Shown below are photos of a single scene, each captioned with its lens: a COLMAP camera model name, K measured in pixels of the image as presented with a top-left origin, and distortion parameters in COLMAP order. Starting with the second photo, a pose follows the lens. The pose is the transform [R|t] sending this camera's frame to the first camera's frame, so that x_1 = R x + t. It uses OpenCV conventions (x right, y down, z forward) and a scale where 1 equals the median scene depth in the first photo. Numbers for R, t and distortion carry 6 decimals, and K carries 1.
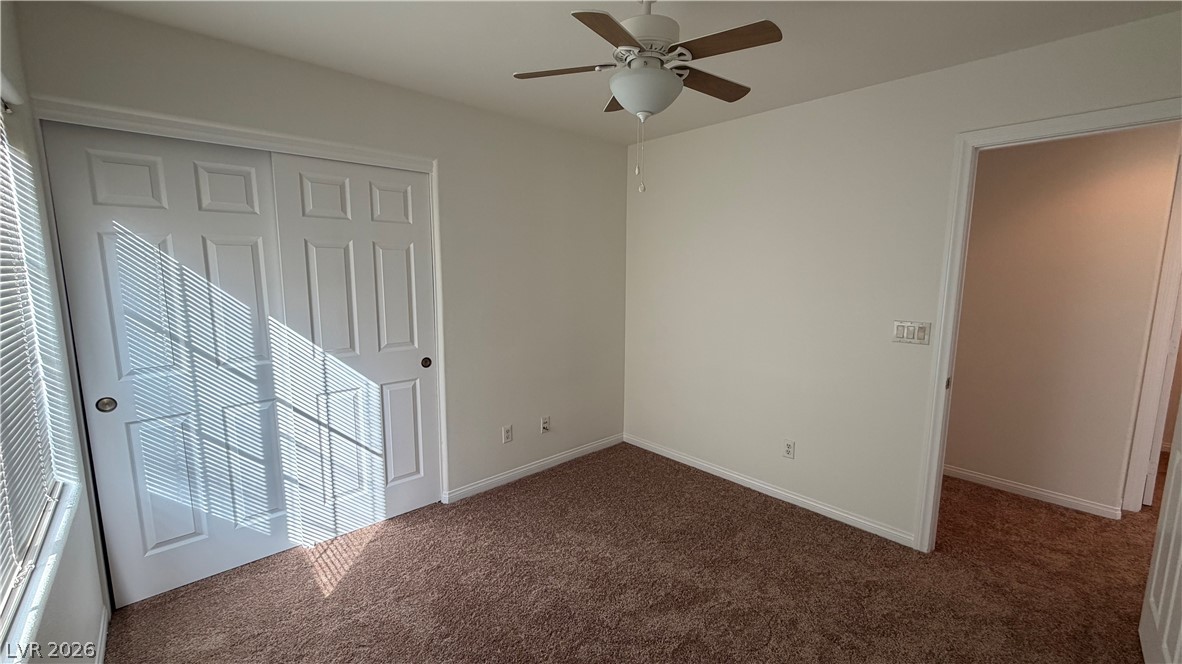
lens RADIAL K [[472.0, 0, 591.0], [0, 472.0, 332.0], [0, 0, 1]] dist [-0.000085, 0.000167]
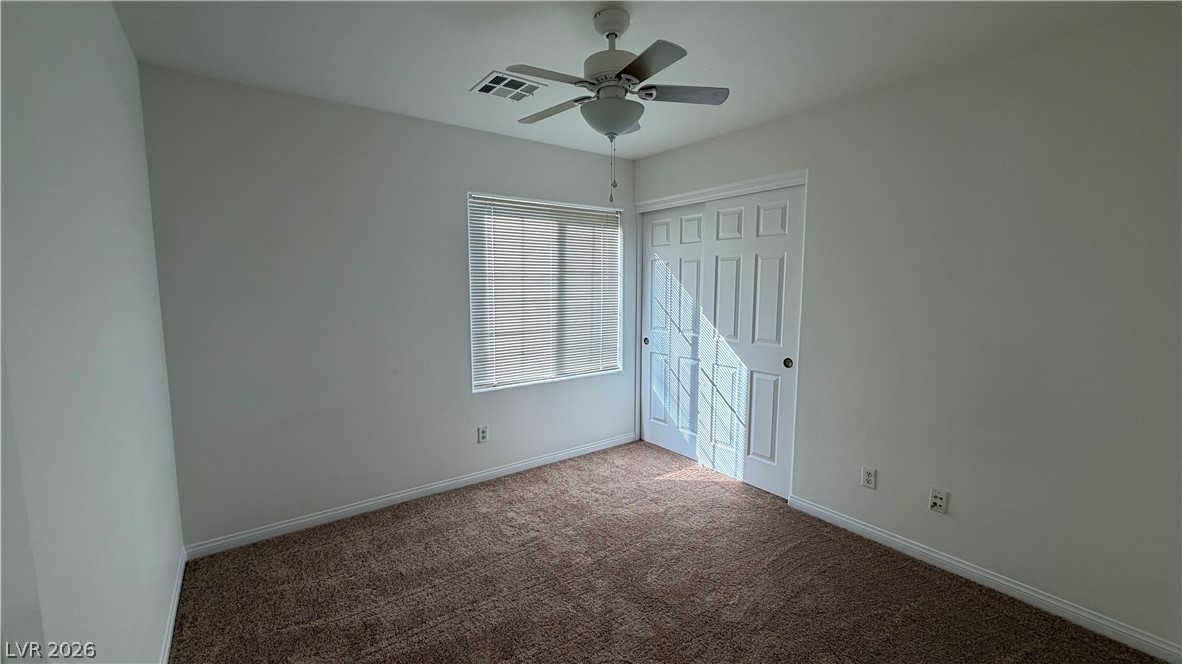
lens RADIAL K [[472.0, 0, 591.0], [0, 472.0, 332.0], [0, 0, 1]] dist [-0.000085, 0.000167]
pose [[-0.111310, 0.104954, -0.988228, 0.896333], [-0.133808, 0.983770, 0.119552, -0.085946], [0.984736, 0.145540, -0.095460, 0.786520]]
